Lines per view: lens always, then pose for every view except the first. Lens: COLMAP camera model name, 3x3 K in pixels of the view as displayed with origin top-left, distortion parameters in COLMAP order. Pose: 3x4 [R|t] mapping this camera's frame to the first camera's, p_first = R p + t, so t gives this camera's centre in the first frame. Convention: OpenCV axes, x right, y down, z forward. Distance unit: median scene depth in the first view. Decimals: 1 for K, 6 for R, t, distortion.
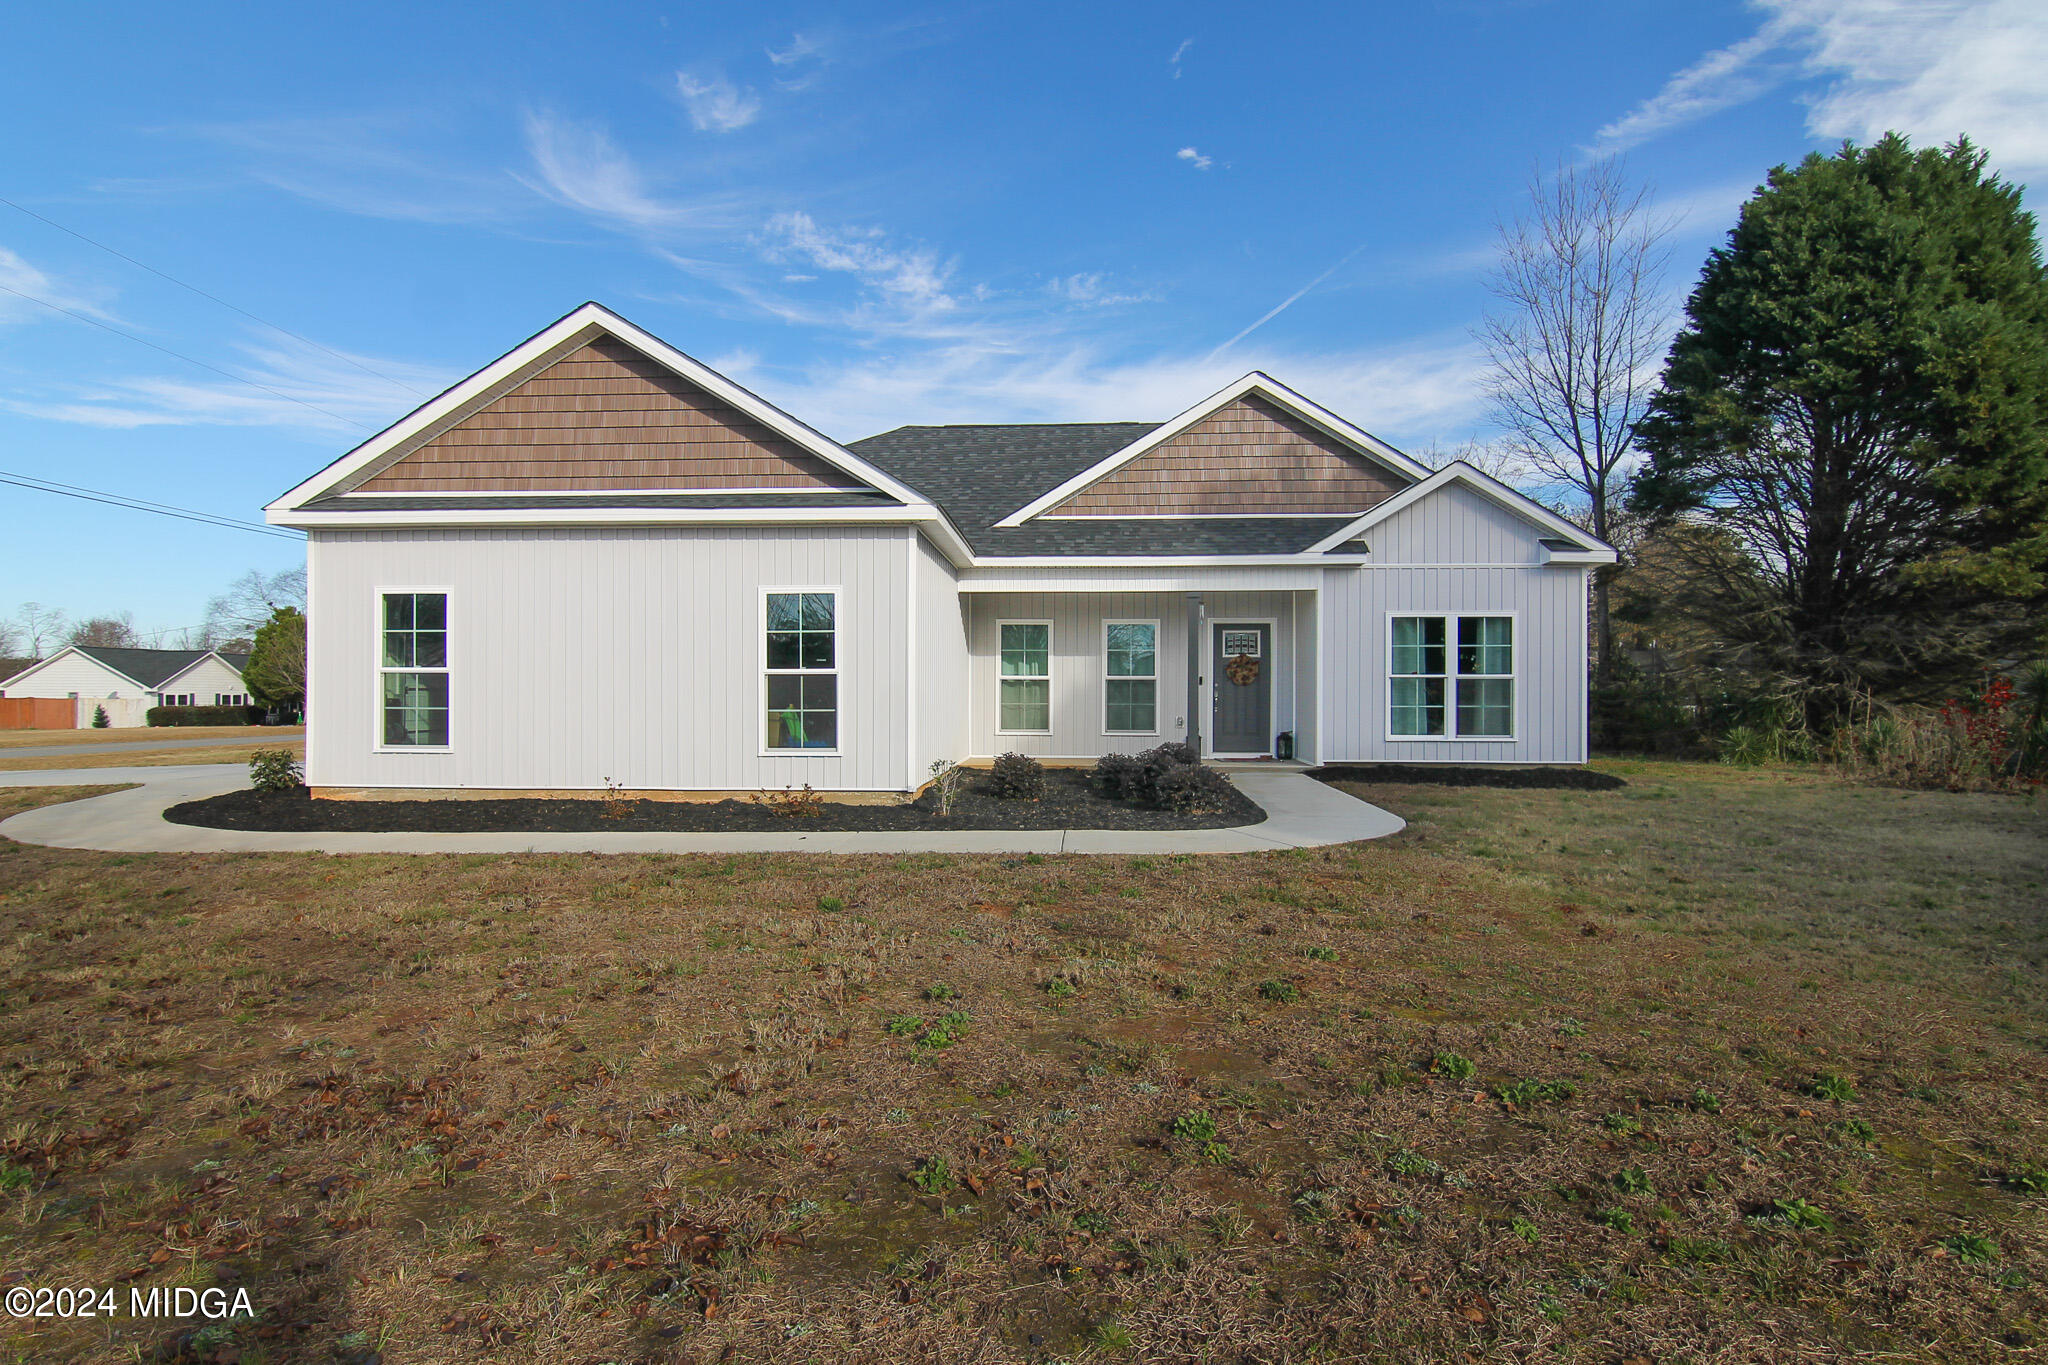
lens RADIAL K [[1053.4, 0, 1022.3], [0, 1053.4, 682.2], [0, 0, 1]] dist [-0.011573, -0.005479]
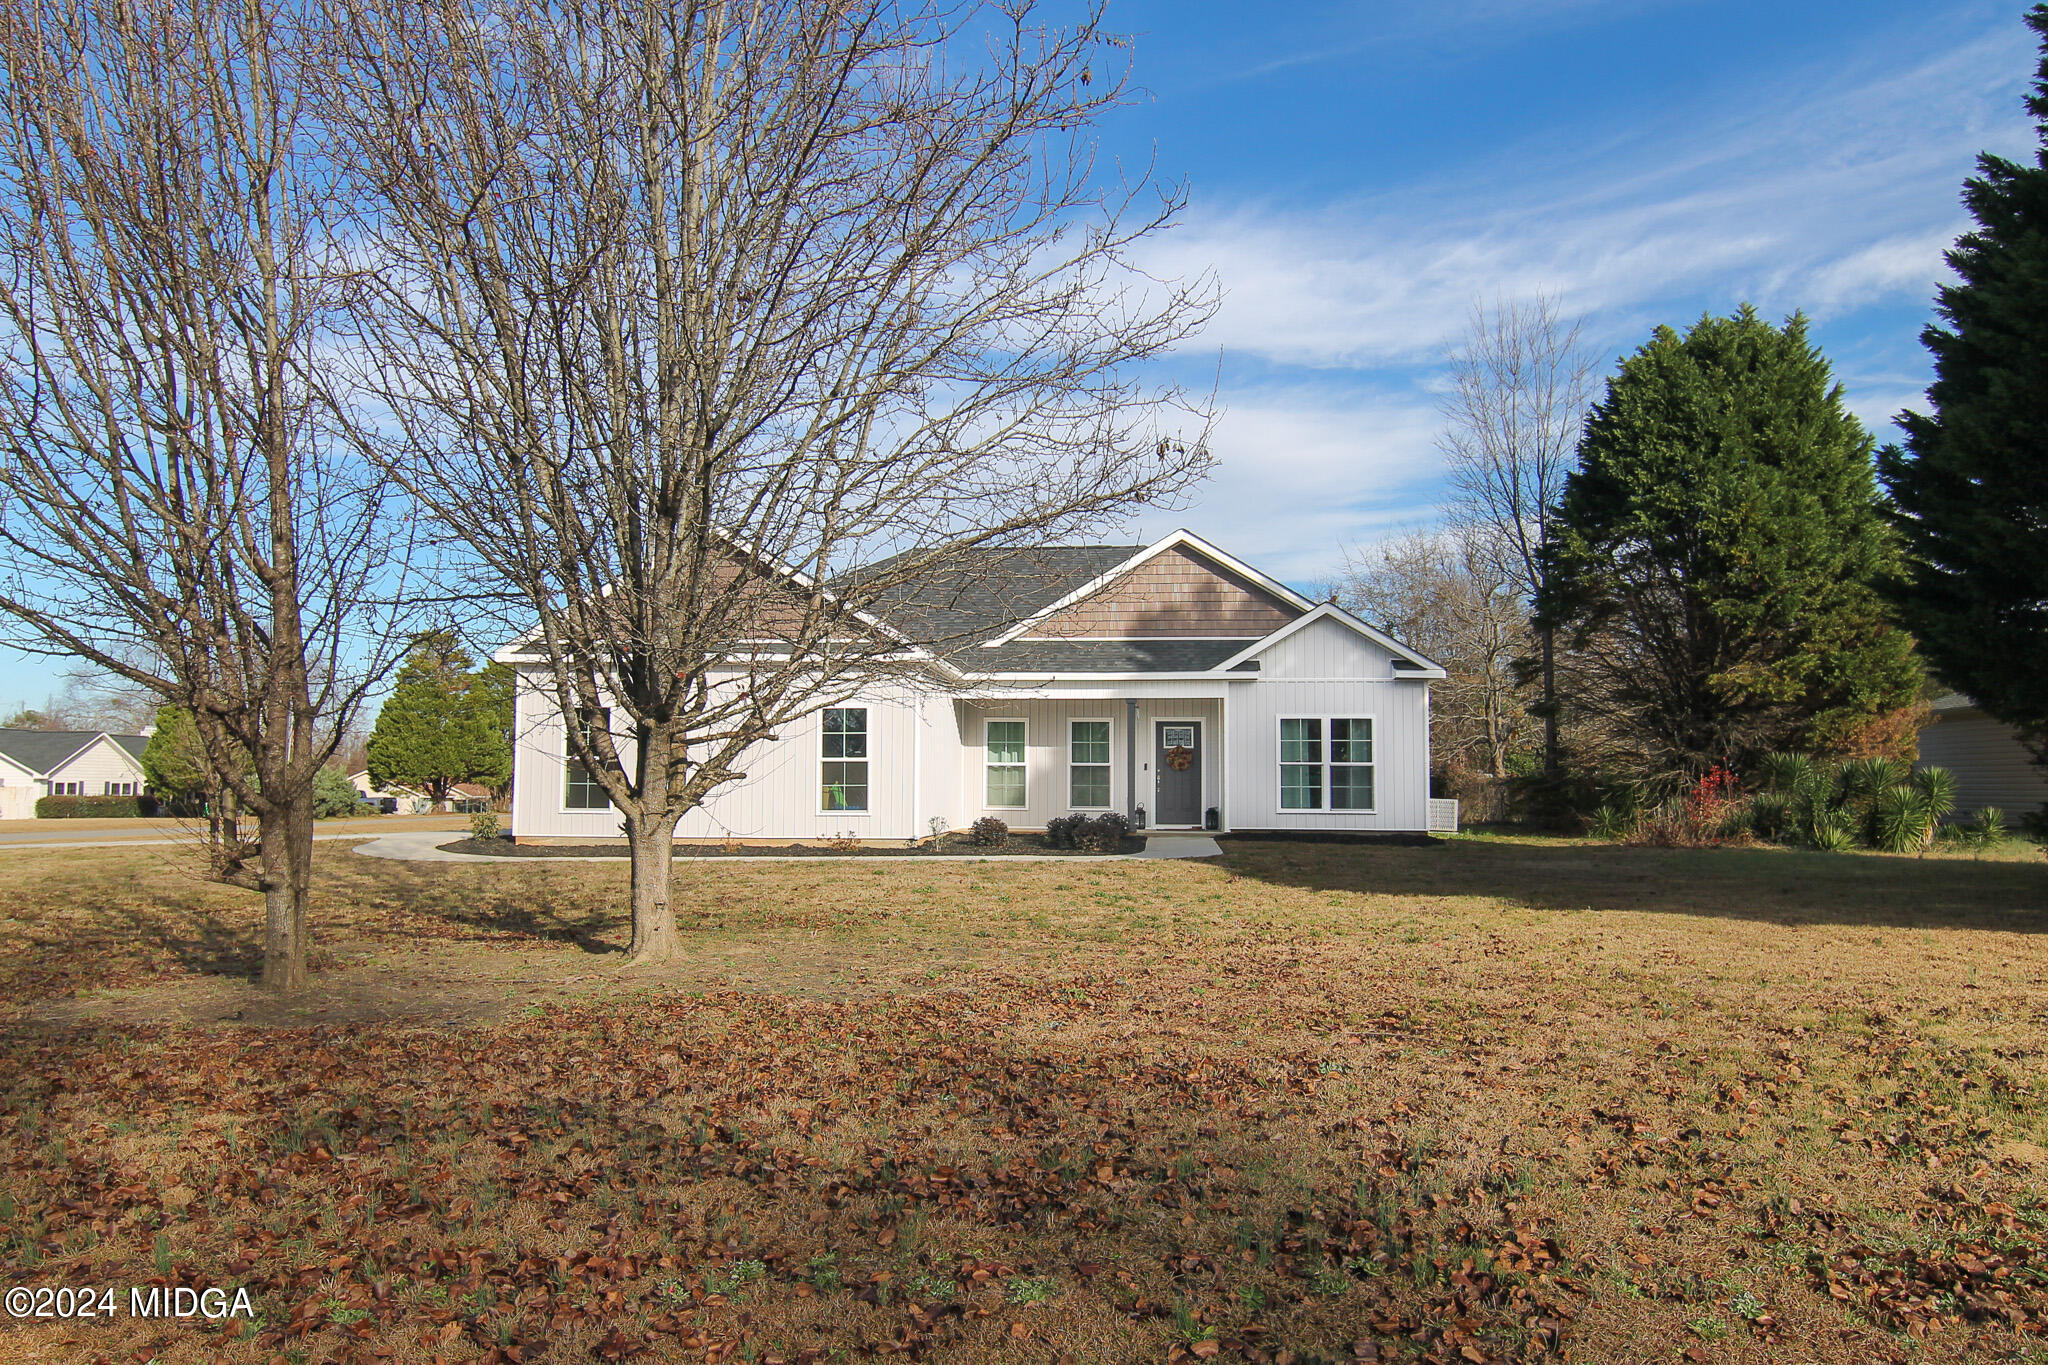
lens RADIAL K [[1456.1, 0, 1020.8], [0, 1456.1, 666.5], [0, 0, 1]] dist [-0.001213, -0.014336]
pose [[0.999535, 0.000129, -0.030482, 0.081258], [-0.002328, 0.997394, -0.072113, 0.005162], [0.030393, 0.072150, 0.996931, -0.828184]]
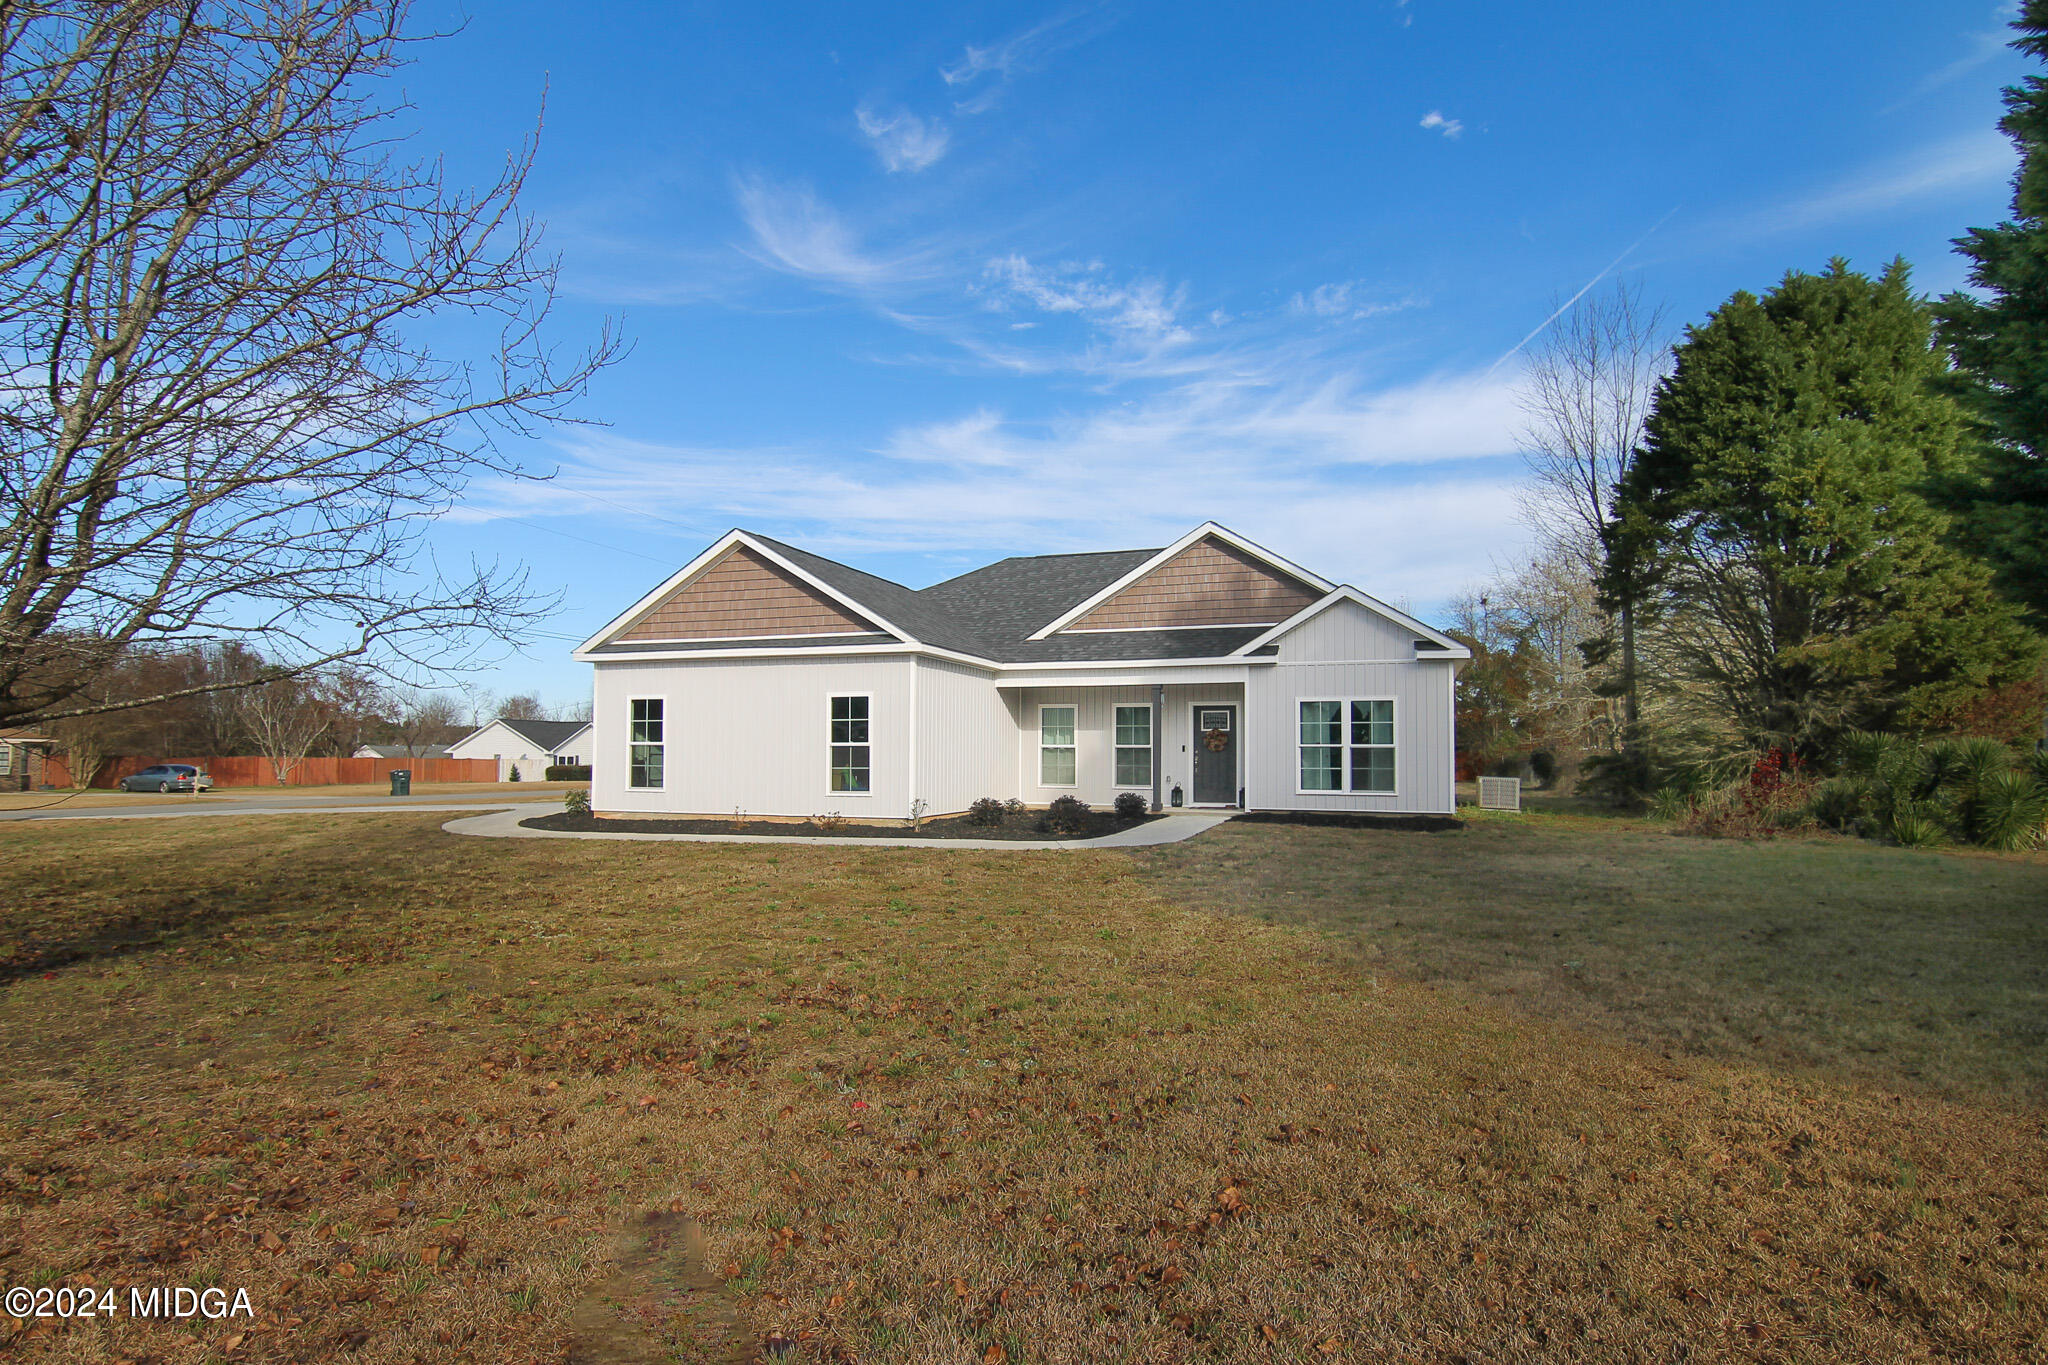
lens RADIAL K [[1053.4, 0, 1031.5], [0, 1053.4, 699.2], [0, 0, 1]] dist [-0.011573, -0.005479]
pose [[0.962548, -0.012148, -0.270839, 0.383466], [0.000264, 0.999037, -0.043874, -0.006108], [0.271112, 0.042159, 0.961624, -0.379282]]
